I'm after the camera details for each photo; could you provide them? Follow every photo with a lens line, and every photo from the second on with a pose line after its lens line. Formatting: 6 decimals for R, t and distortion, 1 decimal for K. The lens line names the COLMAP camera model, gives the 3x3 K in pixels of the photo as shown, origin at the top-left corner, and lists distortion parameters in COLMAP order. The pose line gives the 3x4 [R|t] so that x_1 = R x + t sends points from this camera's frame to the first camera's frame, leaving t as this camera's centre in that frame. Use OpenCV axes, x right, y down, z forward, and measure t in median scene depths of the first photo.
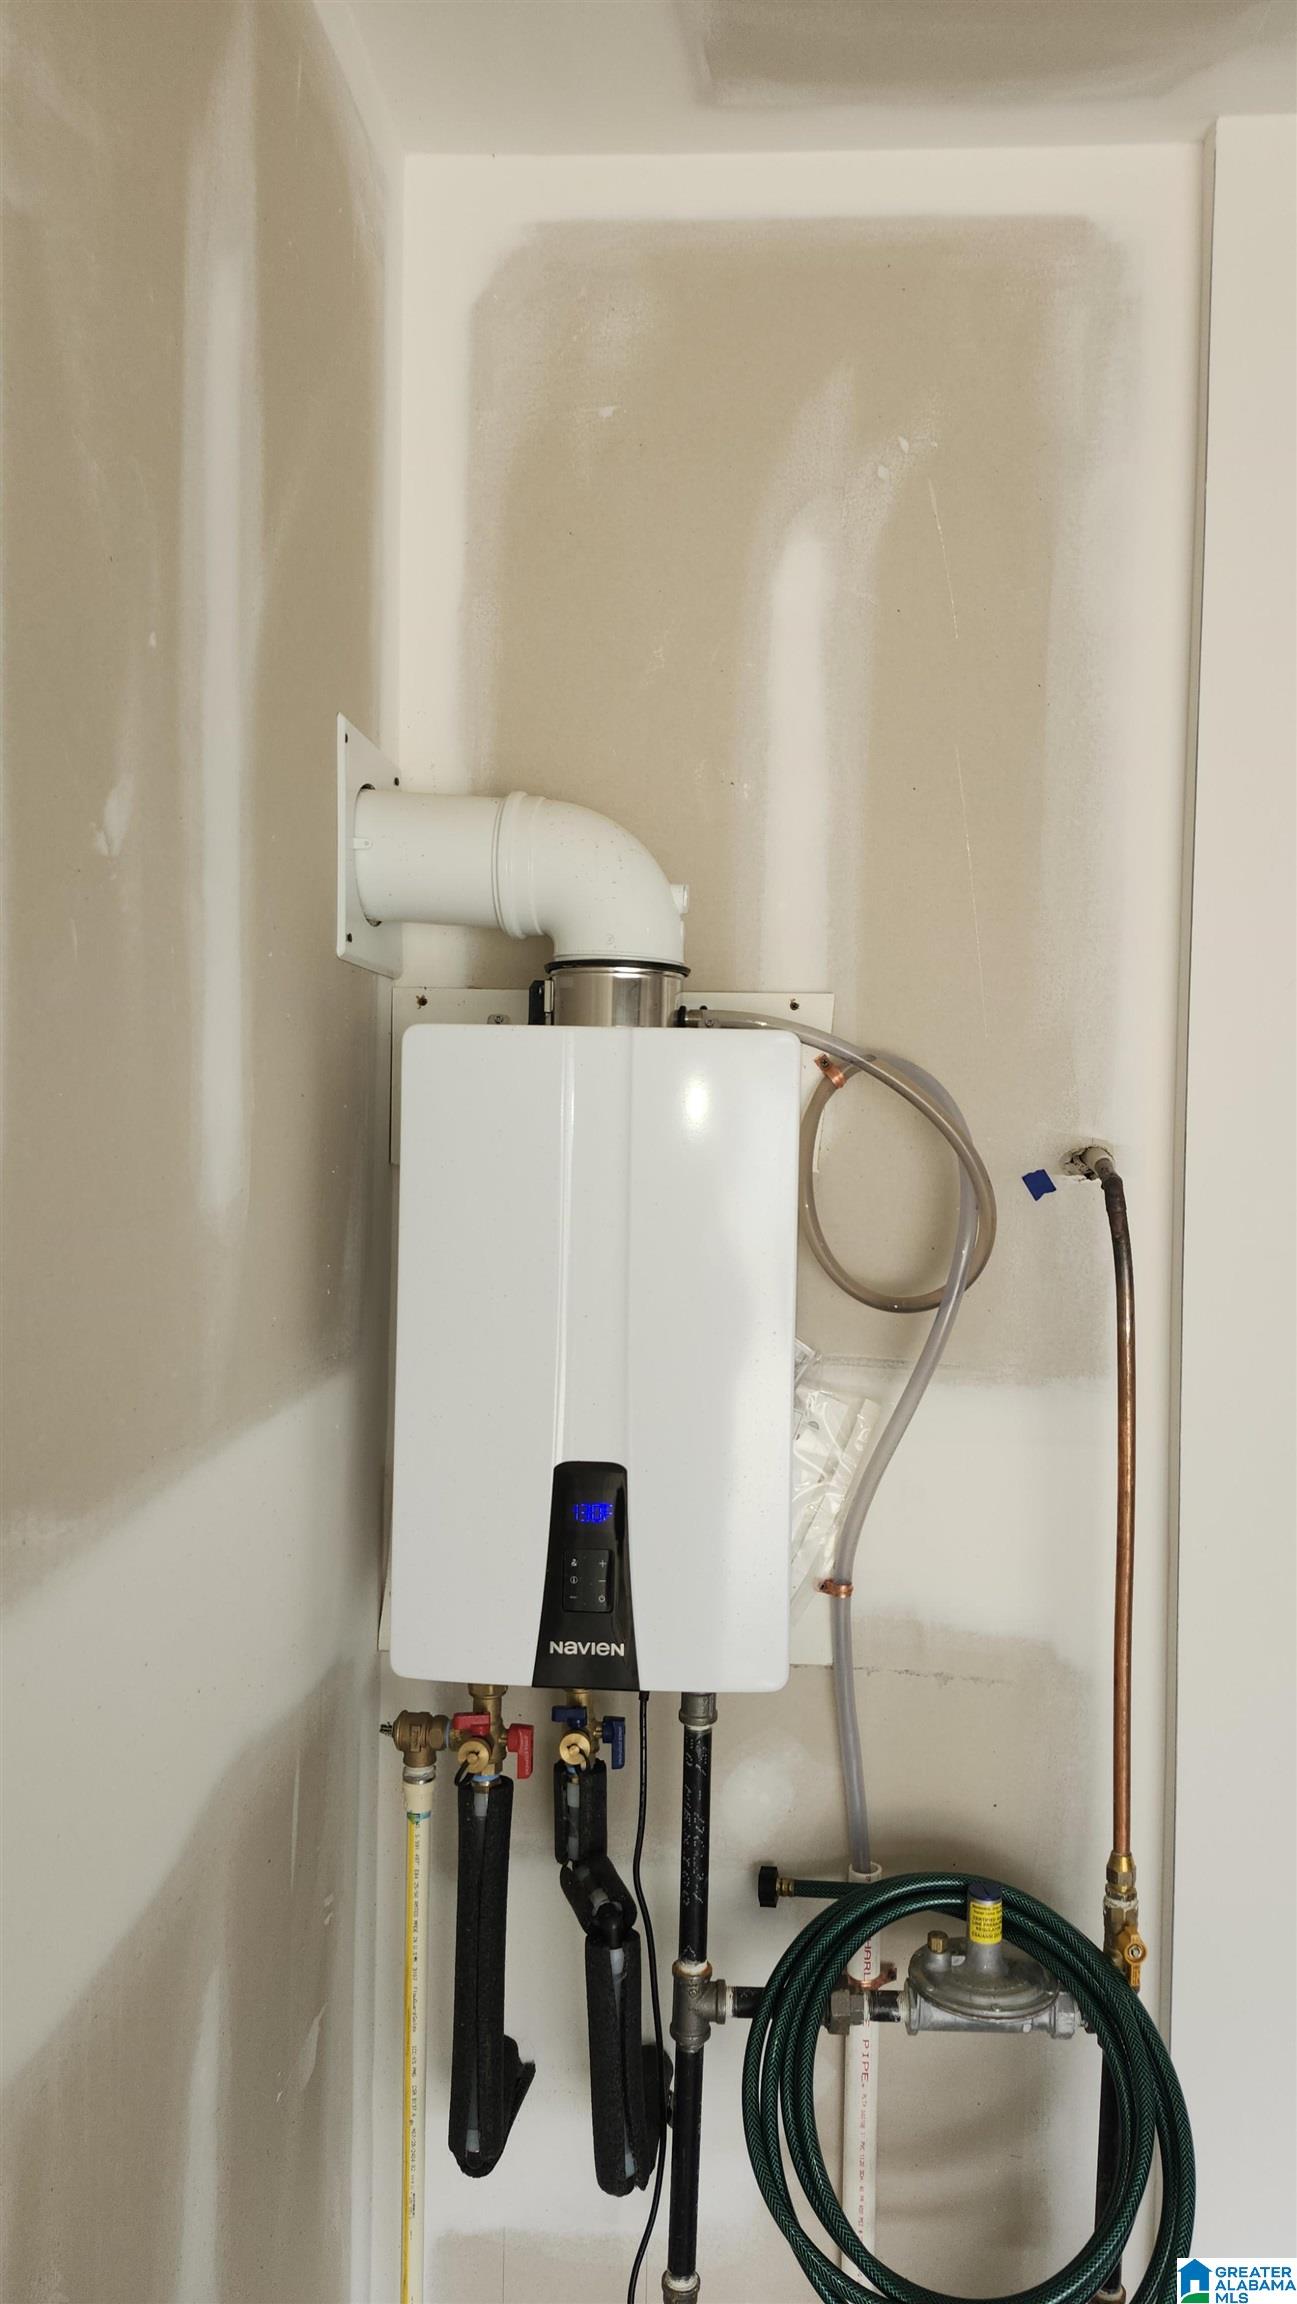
lens RADIAL K [[1596.2, 0, 648.5], [0, 1596.2, 1152.0], [0, 0, 1]] dist [0.054466, -0.050668]
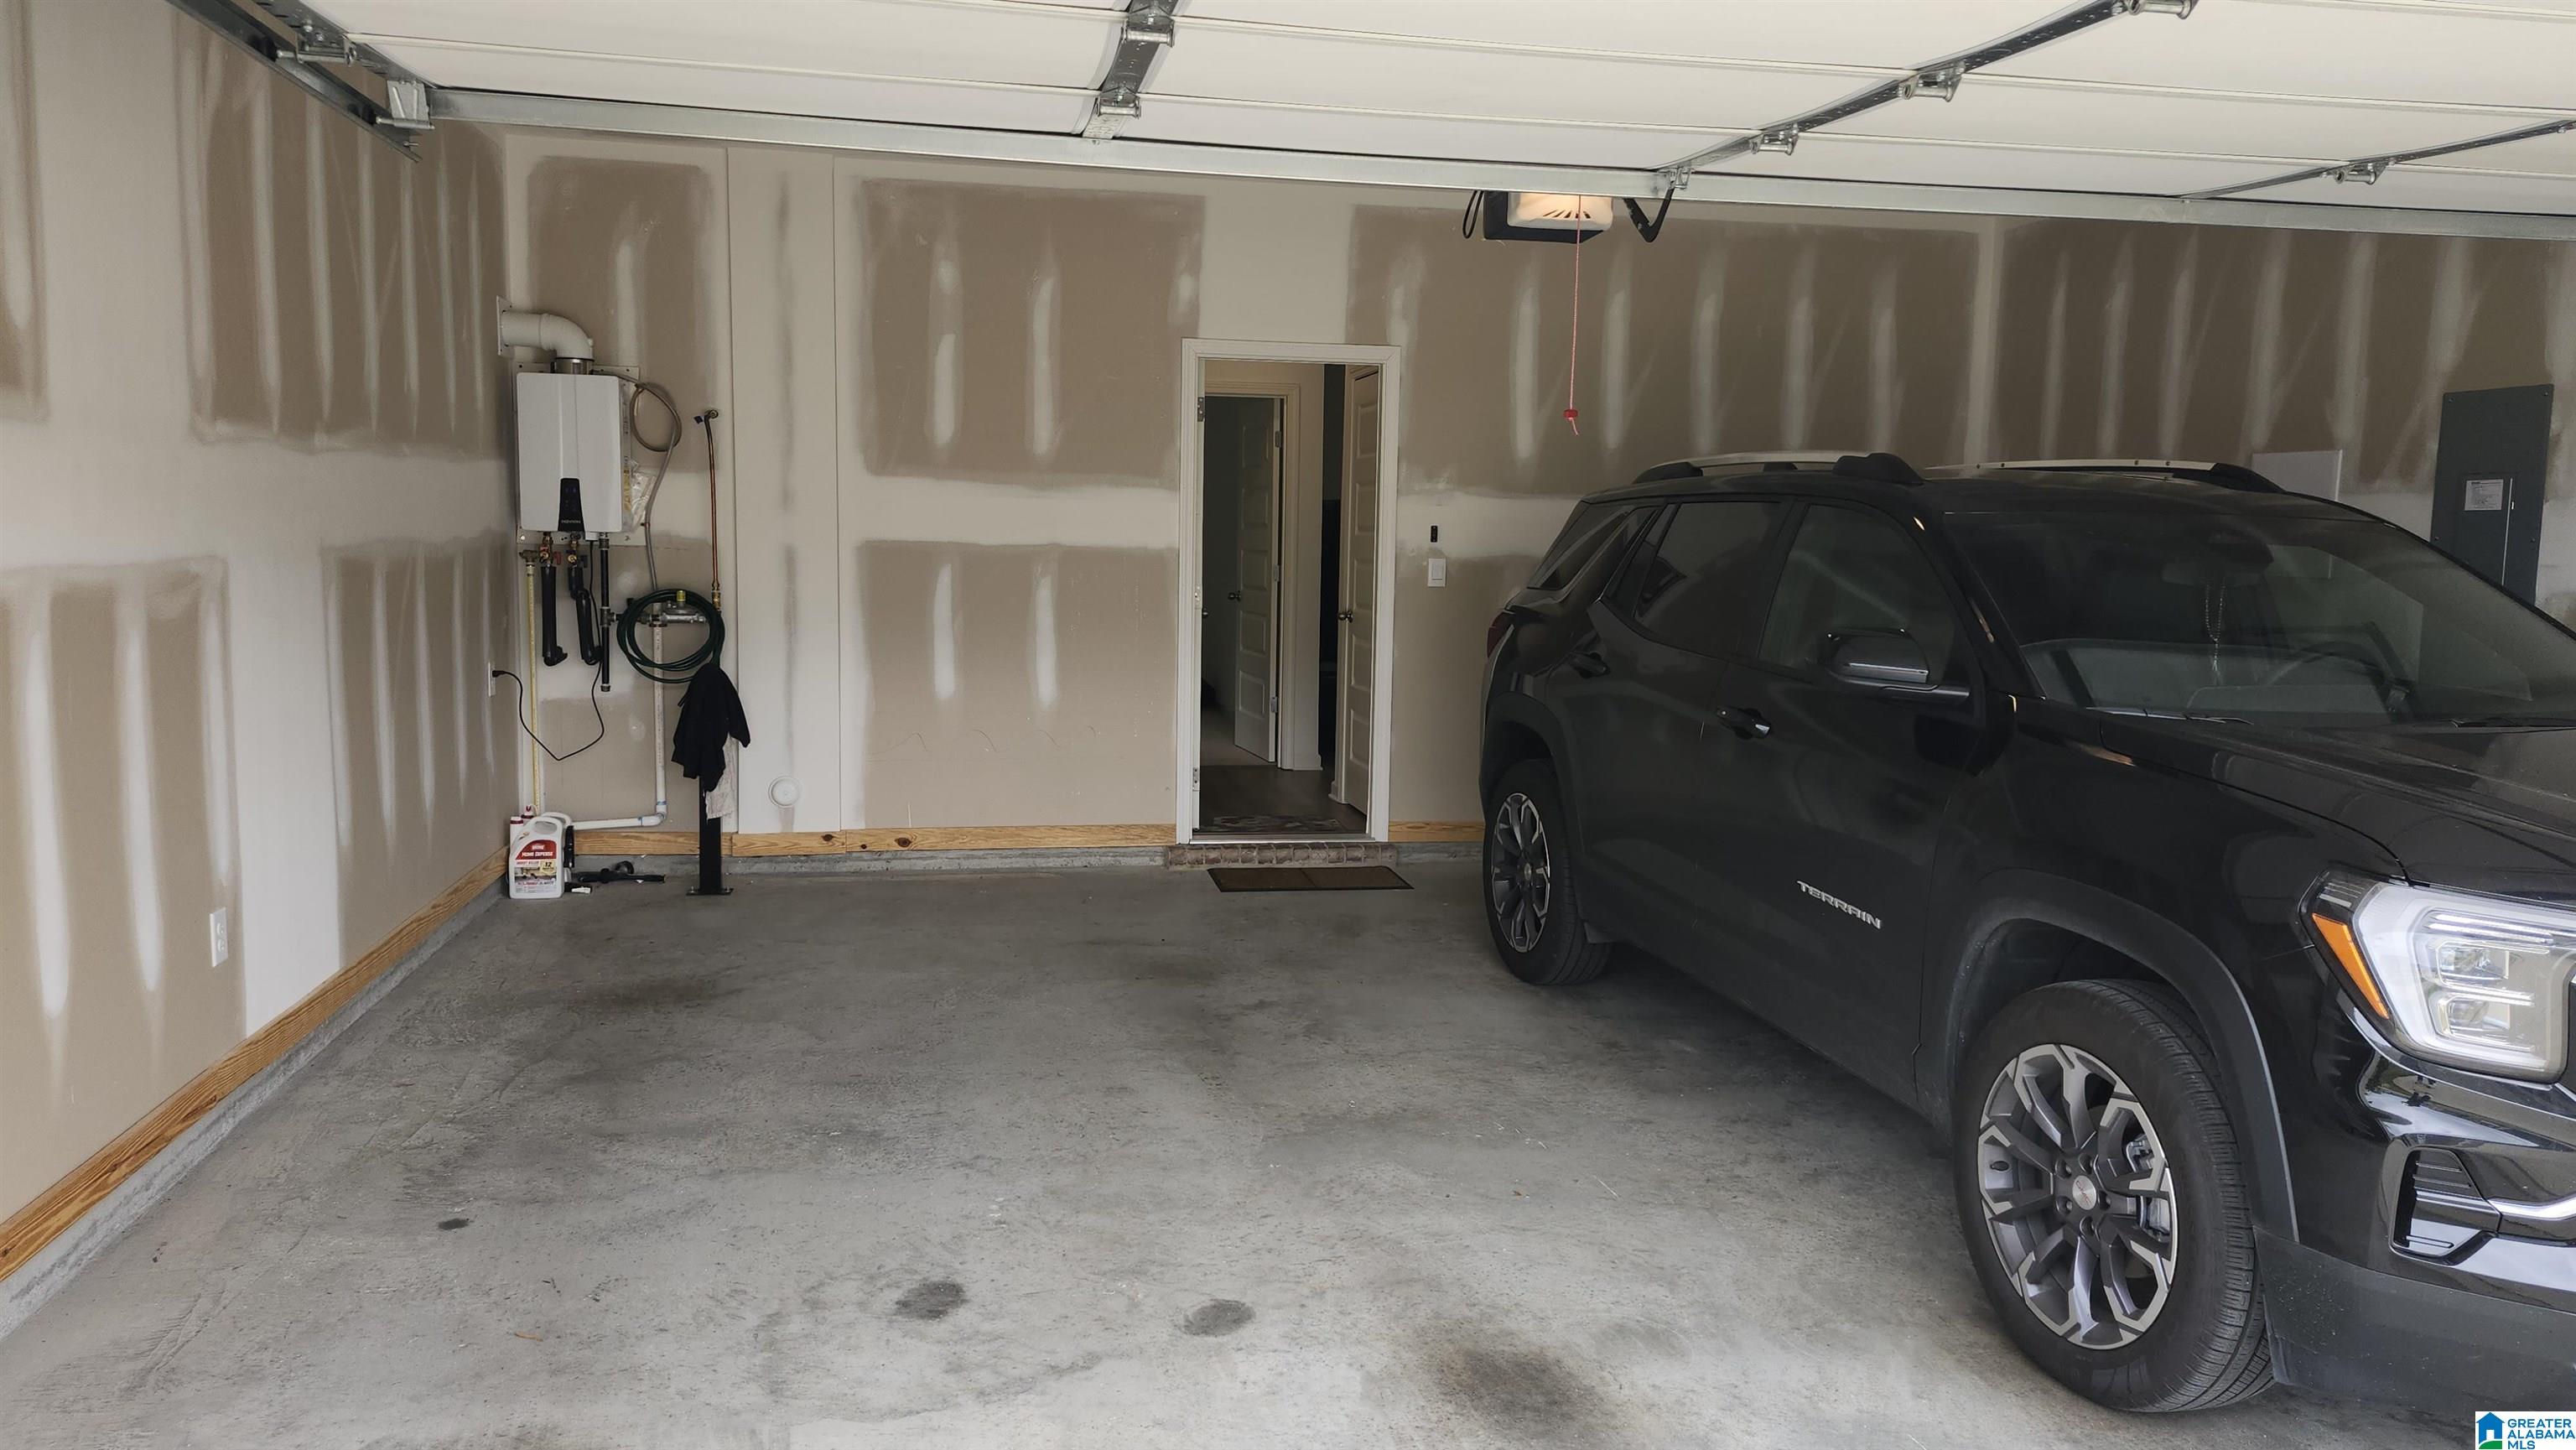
lens RADIAL K [[1784.7, 0, 1287.9], [0, 1784.7, 715.8], [0, 0, 1]] dist [0.054466, -0.050668]
pose [[0.965739, -0.027449, 0.258061, 0.505040], [0.004485, 0.996008, 0.089157, 0.368962], [-0.259478, -0.084945, 0.962006, -3.770330]]
